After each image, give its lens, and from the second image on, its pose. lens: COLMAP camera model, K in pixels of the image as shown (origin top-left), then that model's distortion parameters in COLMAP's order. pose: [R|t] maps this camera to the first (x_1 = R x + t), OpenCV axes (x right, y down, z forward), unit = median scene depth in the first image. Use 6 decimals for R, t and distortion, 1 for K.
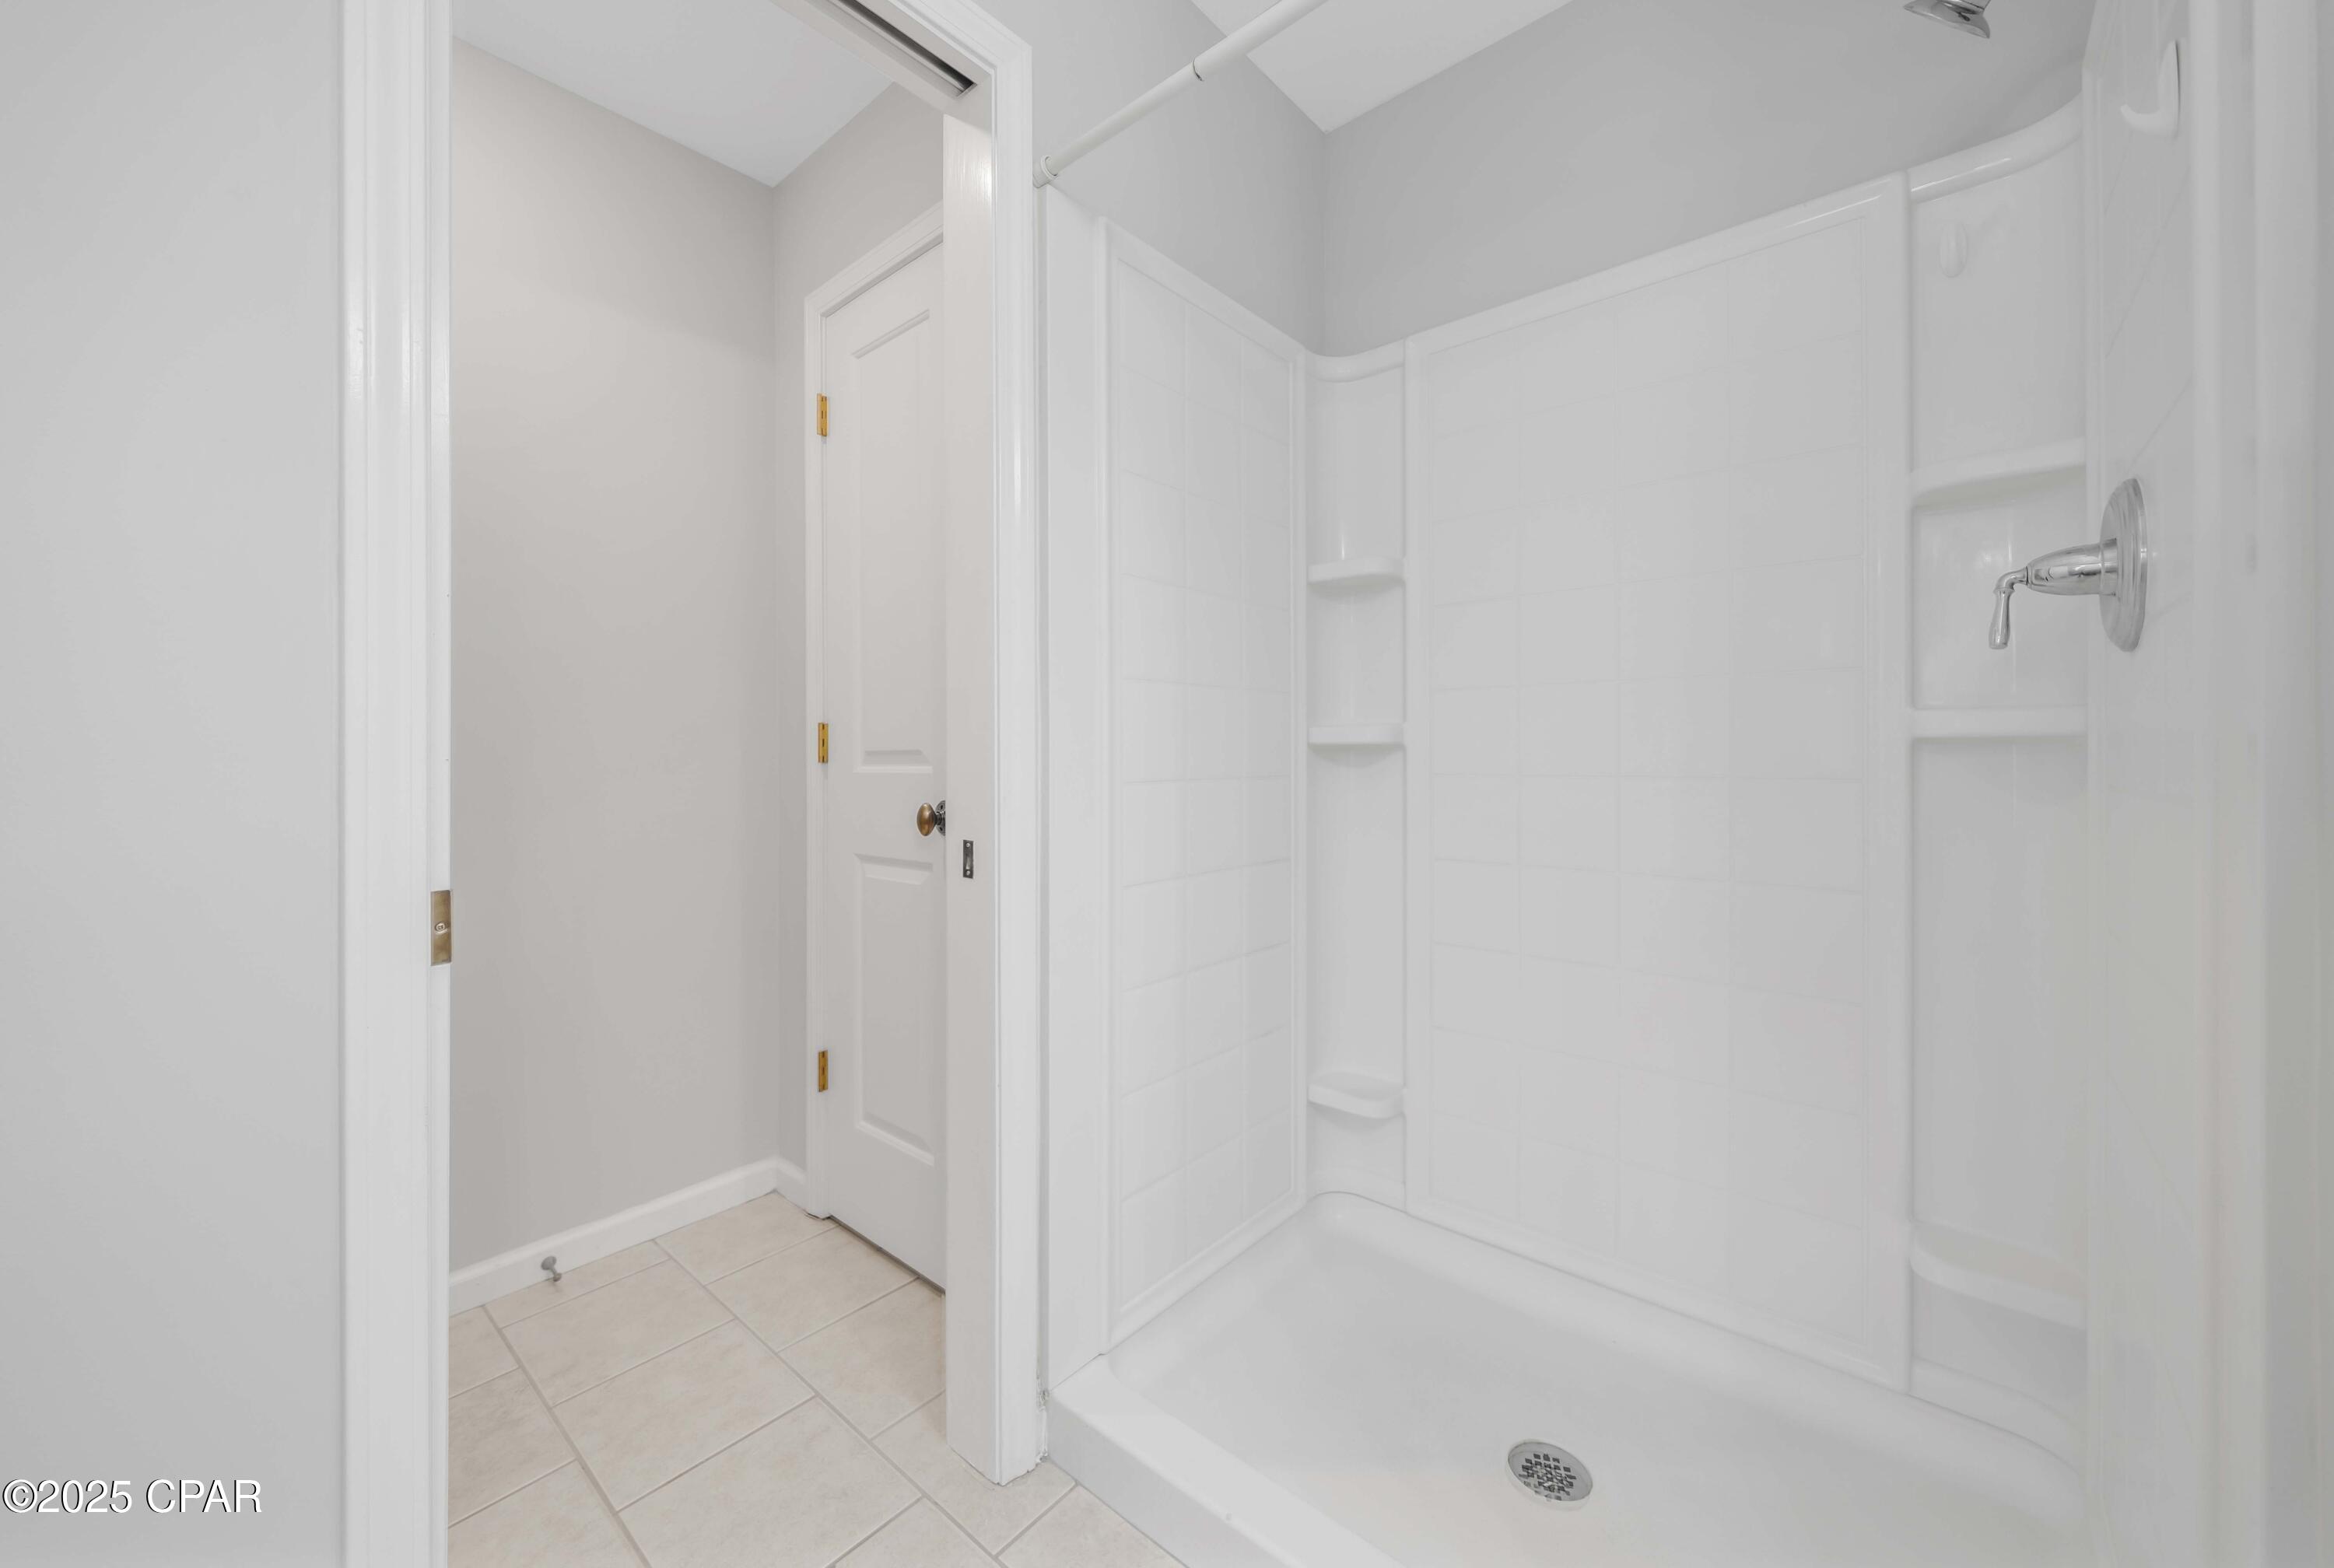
lens RADIAL K [[868.8, 0, 1166.8], [0, 868.8, 754.1], [0, 0, 1]] dist [-0.002440, -0.000001]
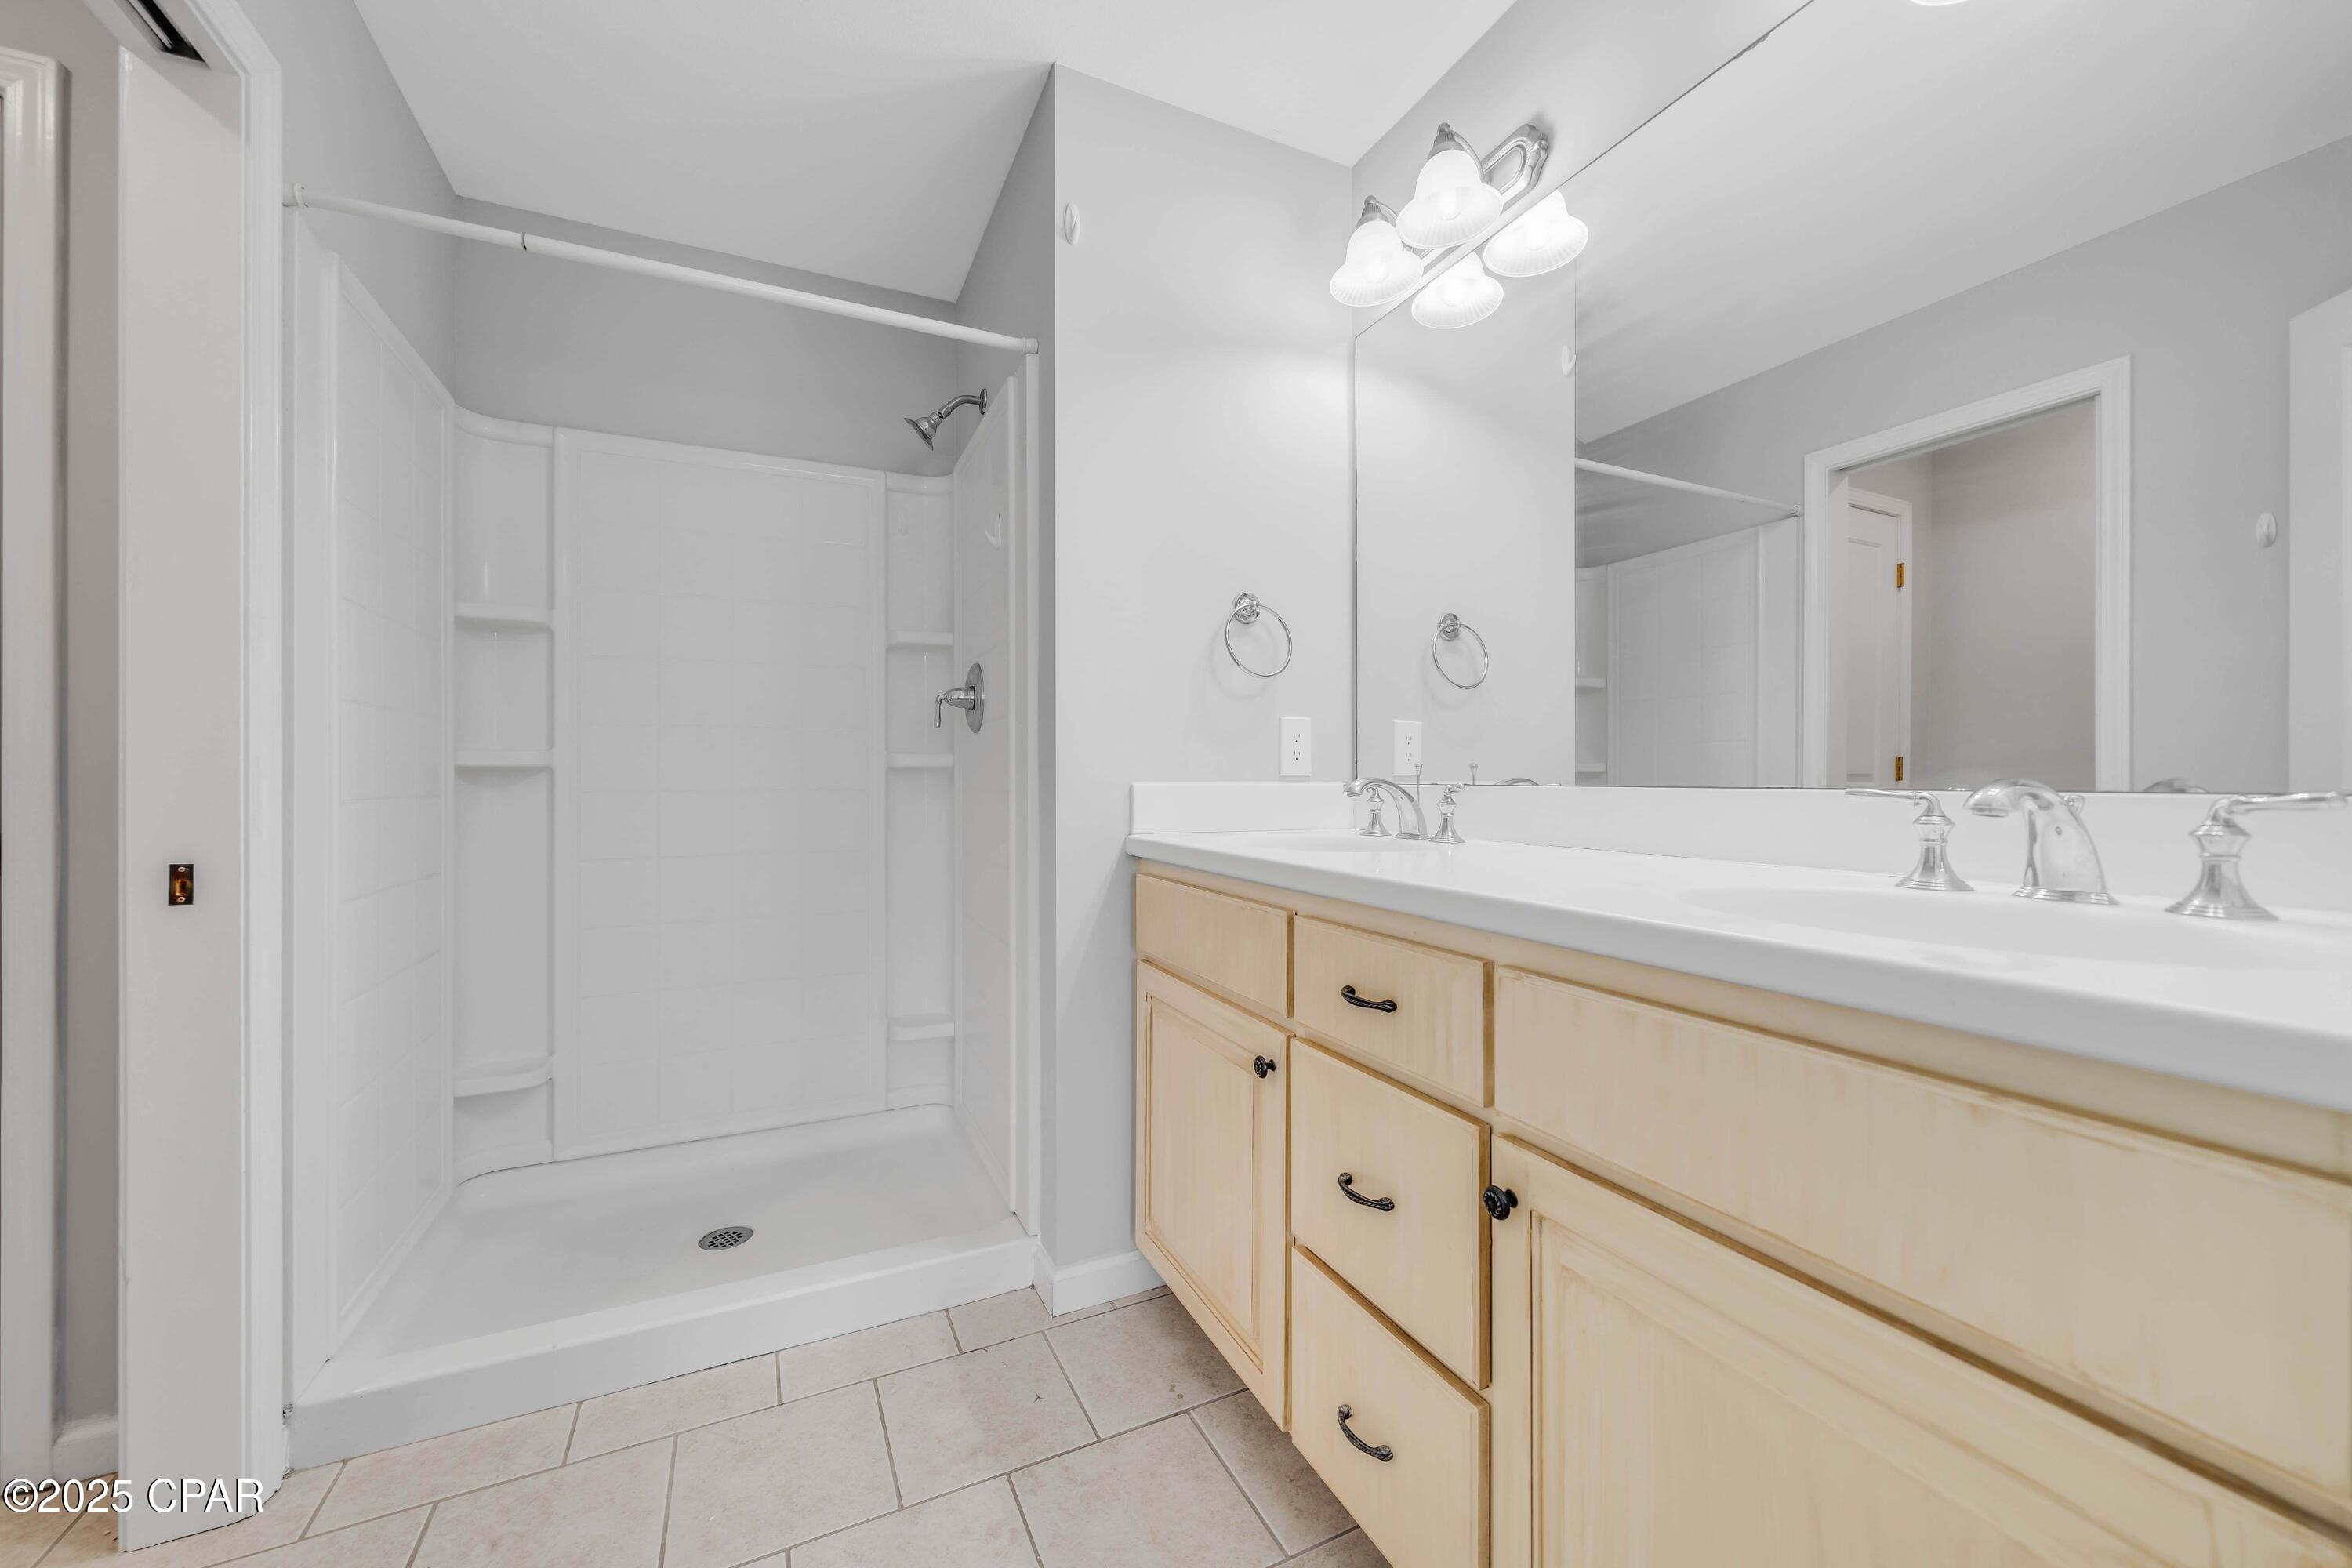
lens RADIAL K [[834.5, 0, 1156.7], [0, 834.5, 774.4], [0, 0, 1]] dist [-0.006984, 0.000673]
pose [[0.406618, 0.006183, 0.913577, -0.608955], [0.002200, 0.999968, -0.007747, 0.012853], [-0.913596, 0.005160, 0.406591, -0.308742]]
